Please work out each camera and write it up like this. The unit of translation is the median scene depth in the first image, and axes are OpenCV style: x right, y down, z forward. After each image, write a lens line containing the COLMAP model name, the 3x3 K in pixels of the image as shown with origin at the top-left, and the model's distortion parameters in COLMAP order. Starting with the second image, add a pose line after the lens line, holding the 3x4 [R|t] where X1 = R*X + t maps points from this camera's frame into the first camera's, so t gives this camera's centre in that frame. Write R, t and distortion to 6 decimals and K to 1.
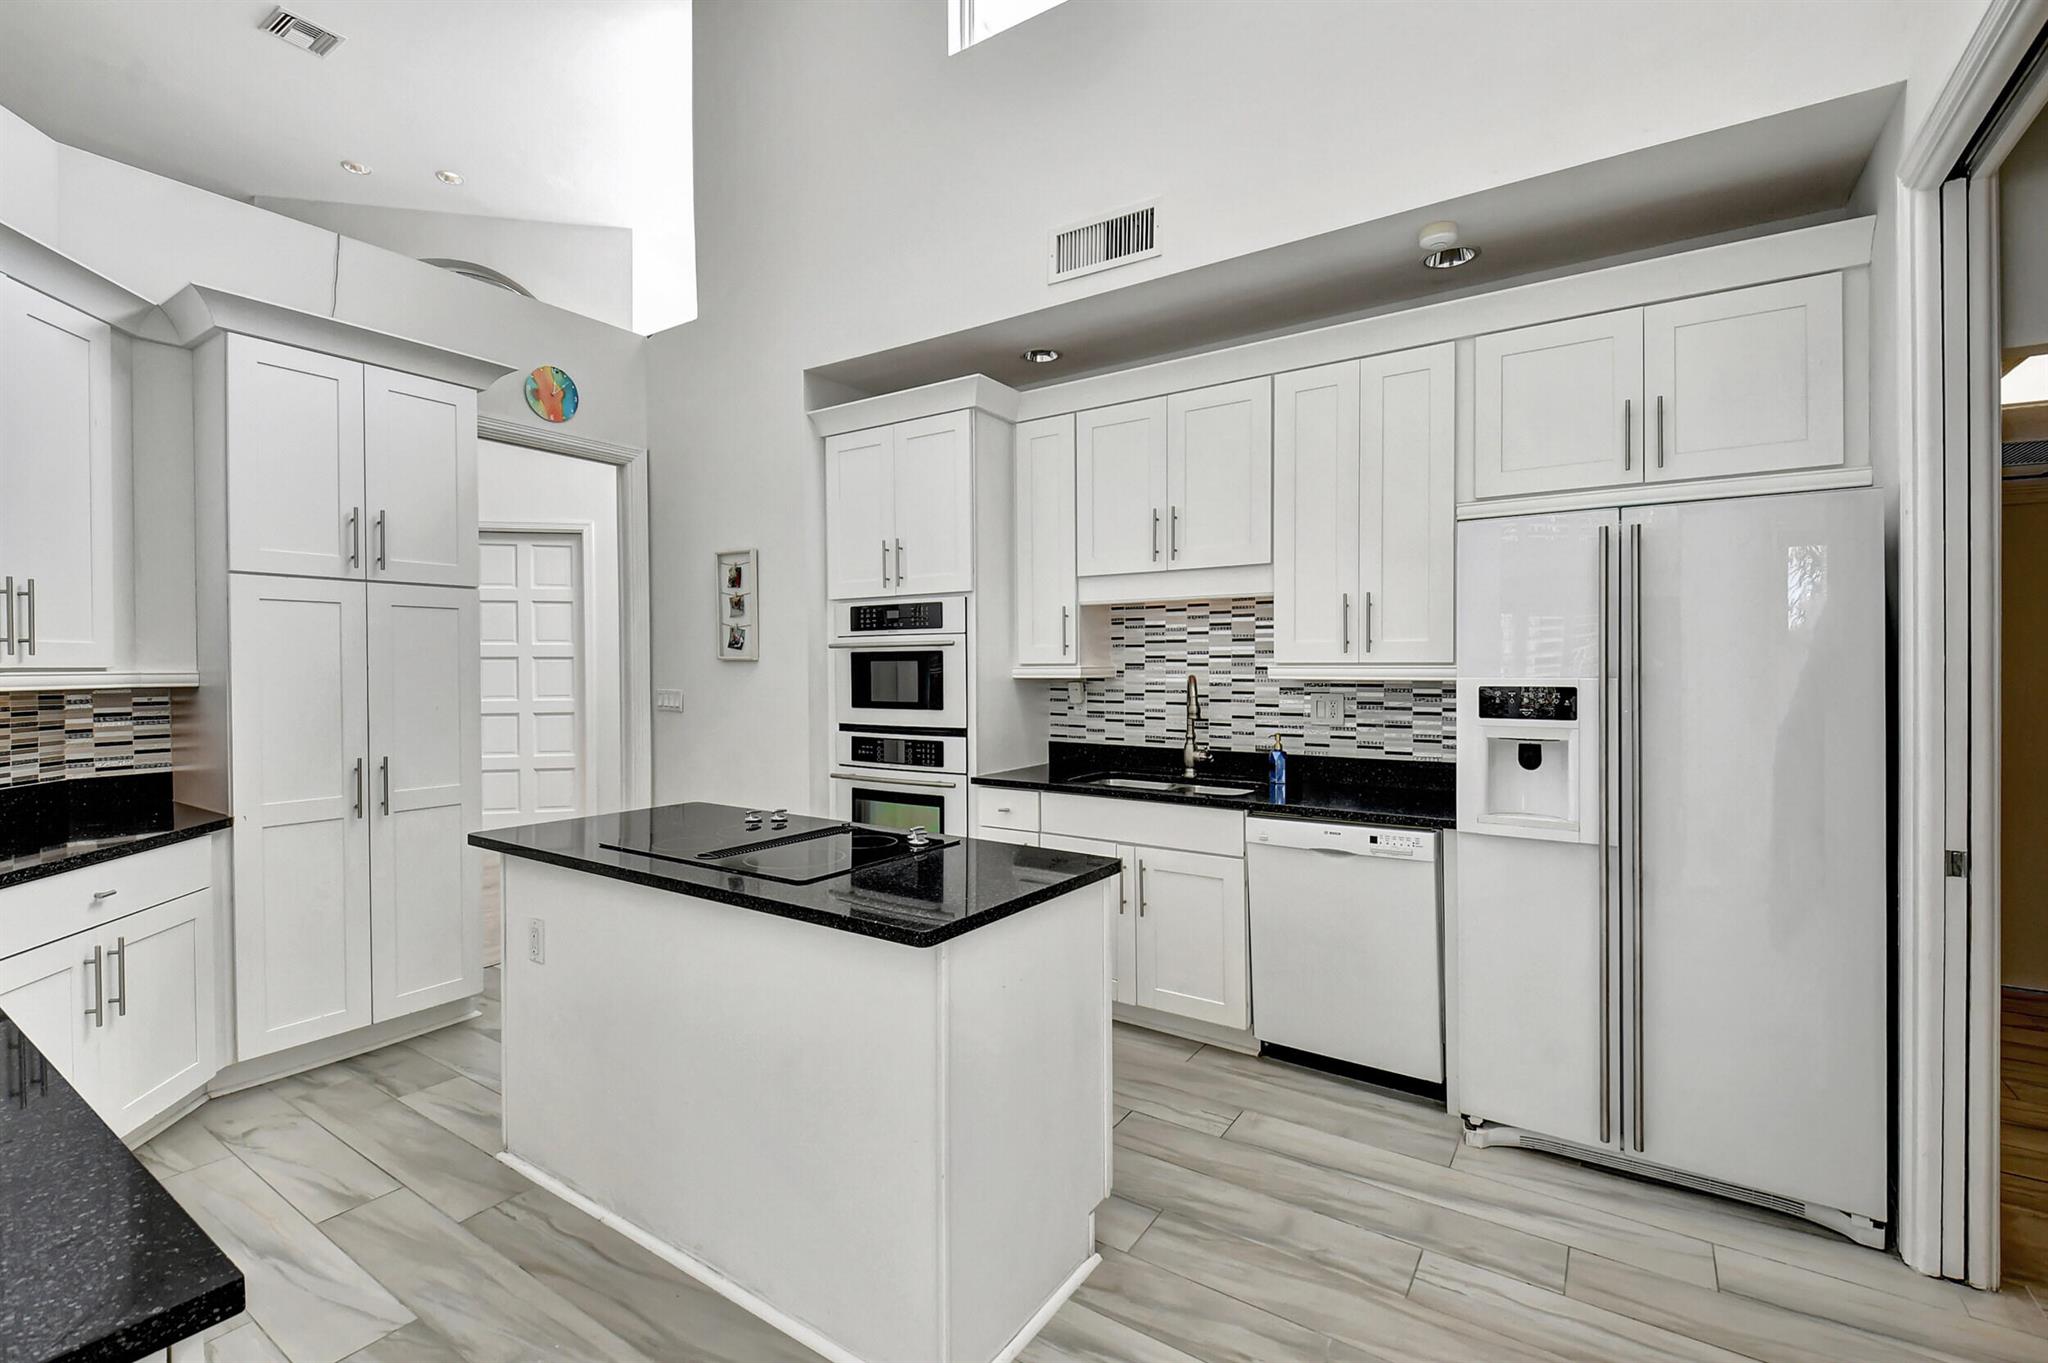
lens RADIAL K [[913.4, 0, 1032.9], [0, 913.4, 672.2], [0, 0, 1]] dist [0.051358, -0.042547]
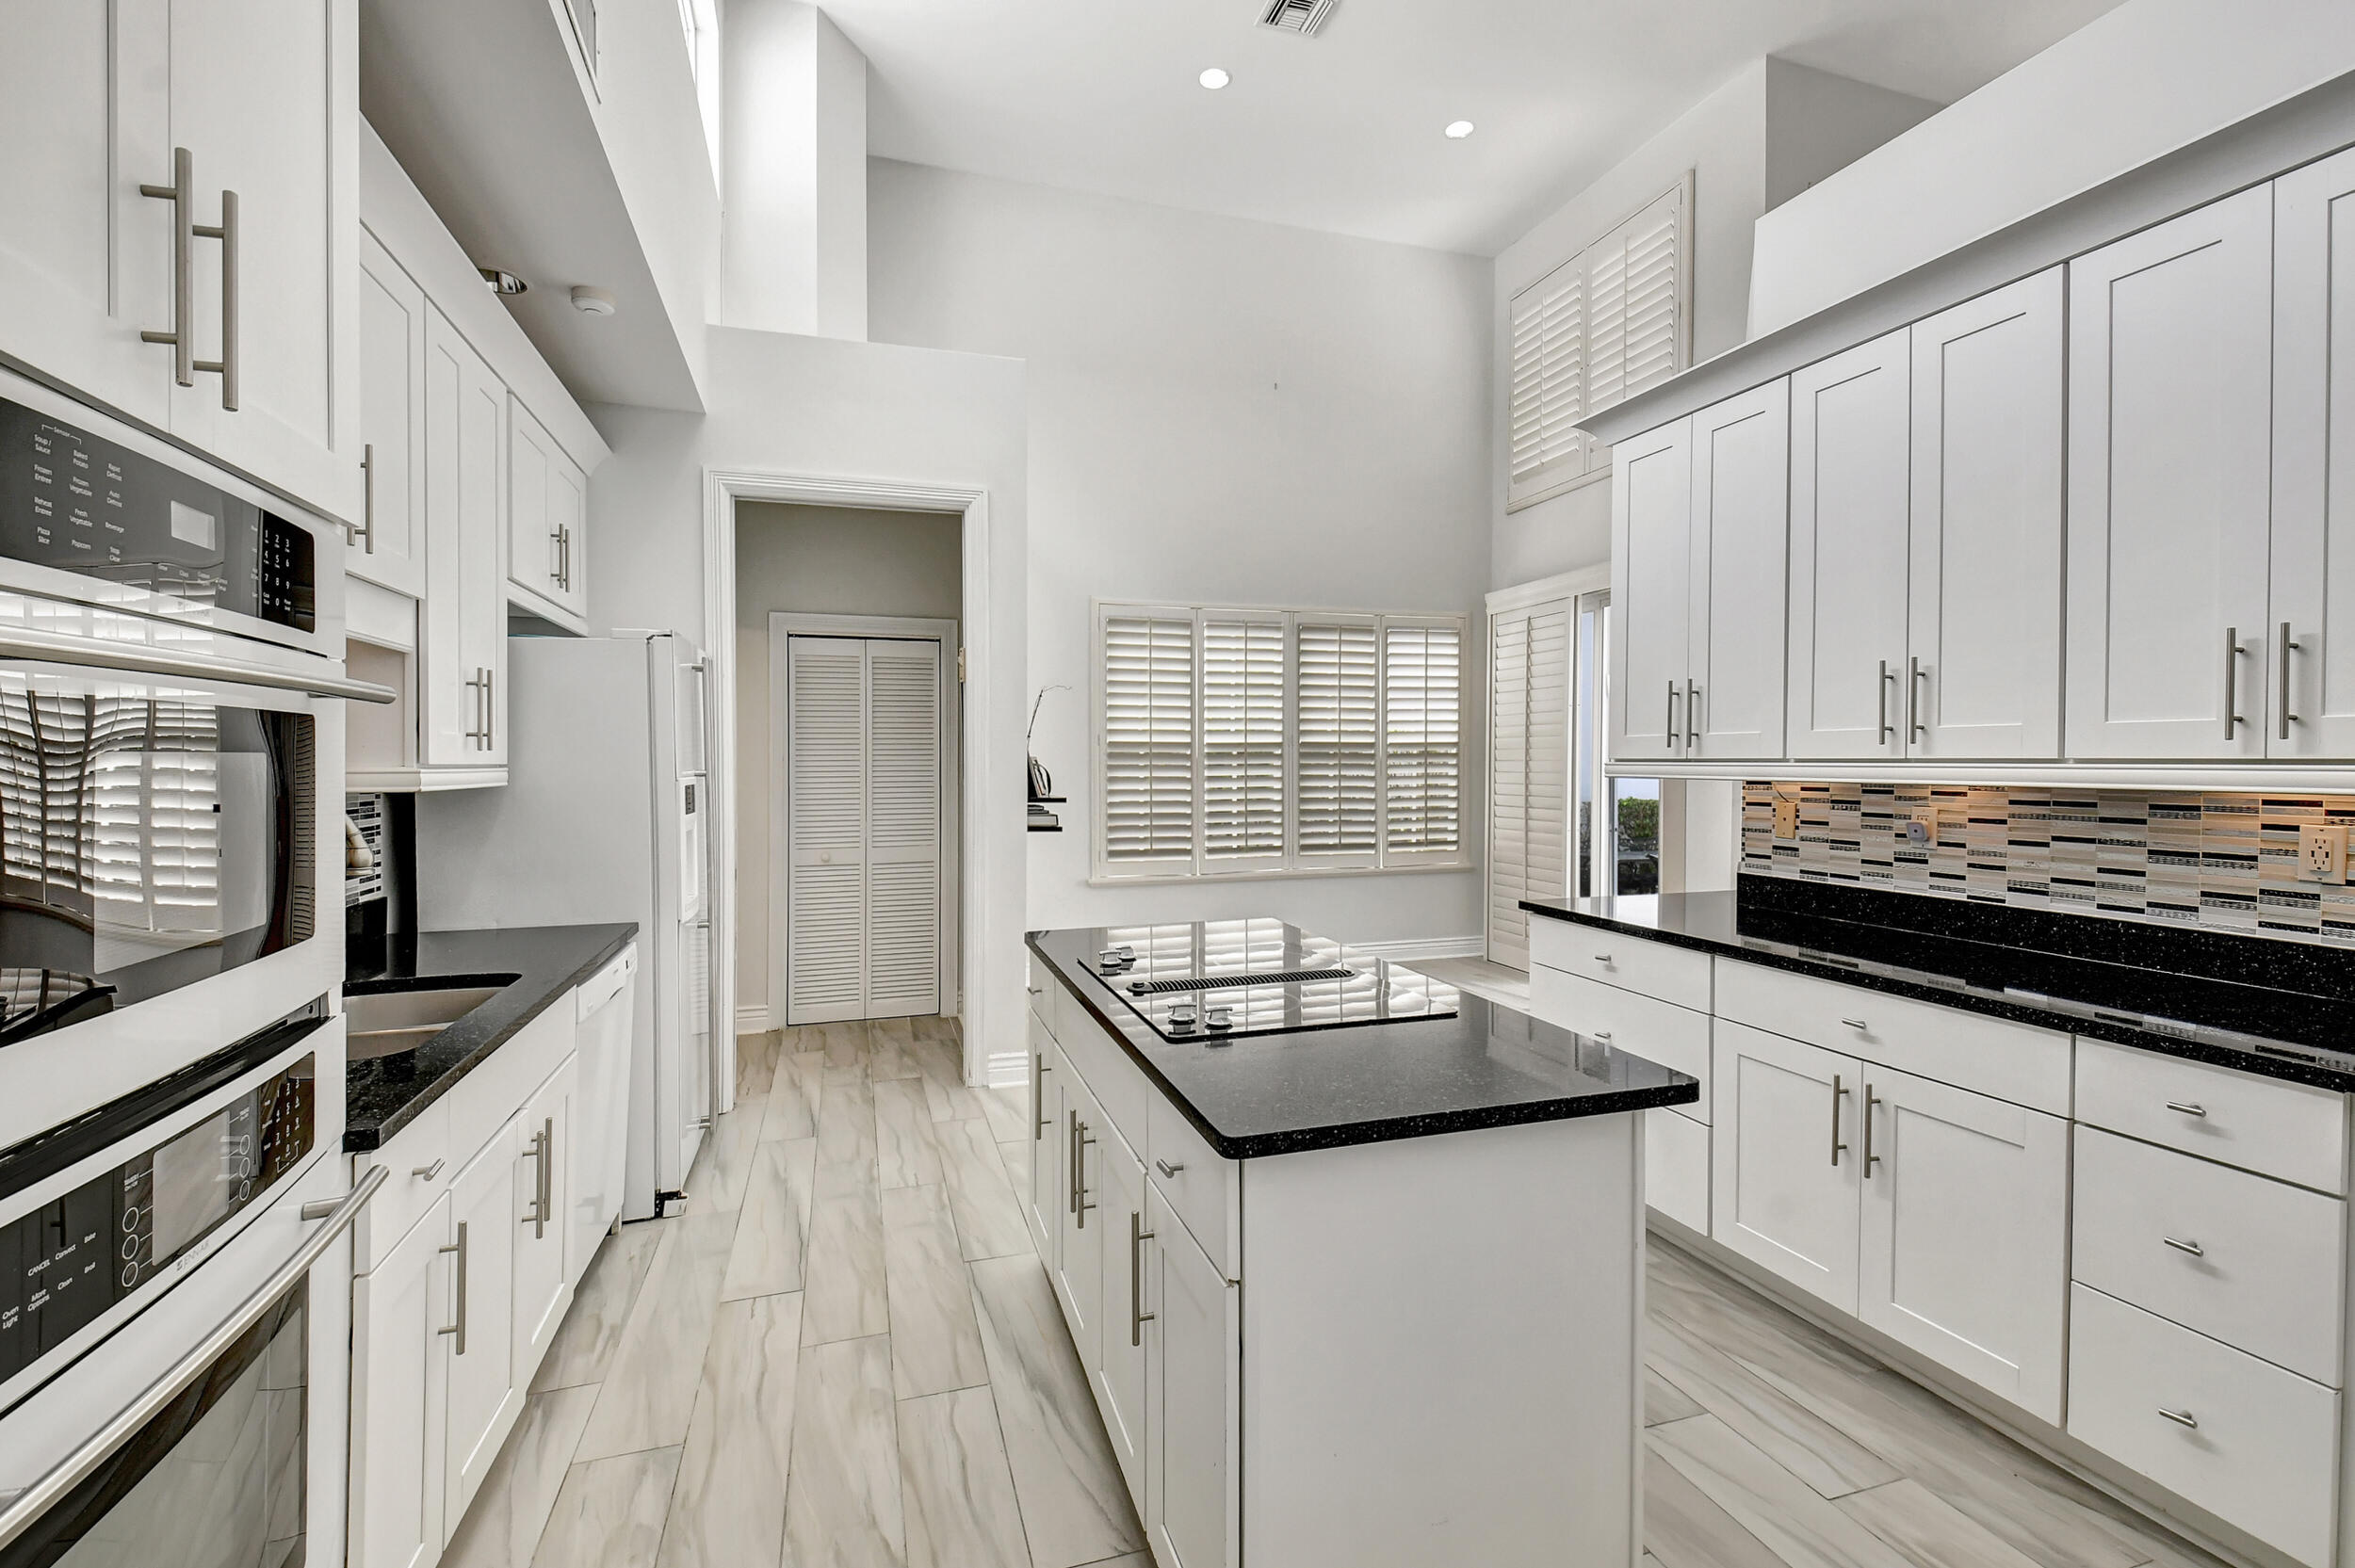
lens RADIAL K [[1050.2, 0, 1187.8], [0, 1050.2, 773.3], [0, 0, 1]] dist [0.051358, -0.042547]
pose [[-0.791209, -0.015953, 0.611338, -0.833251], [-0.006176, 0.999817, 0.018098, -0.026681], [-0.611515, 0.010544, -0.791163, 1.831206]]
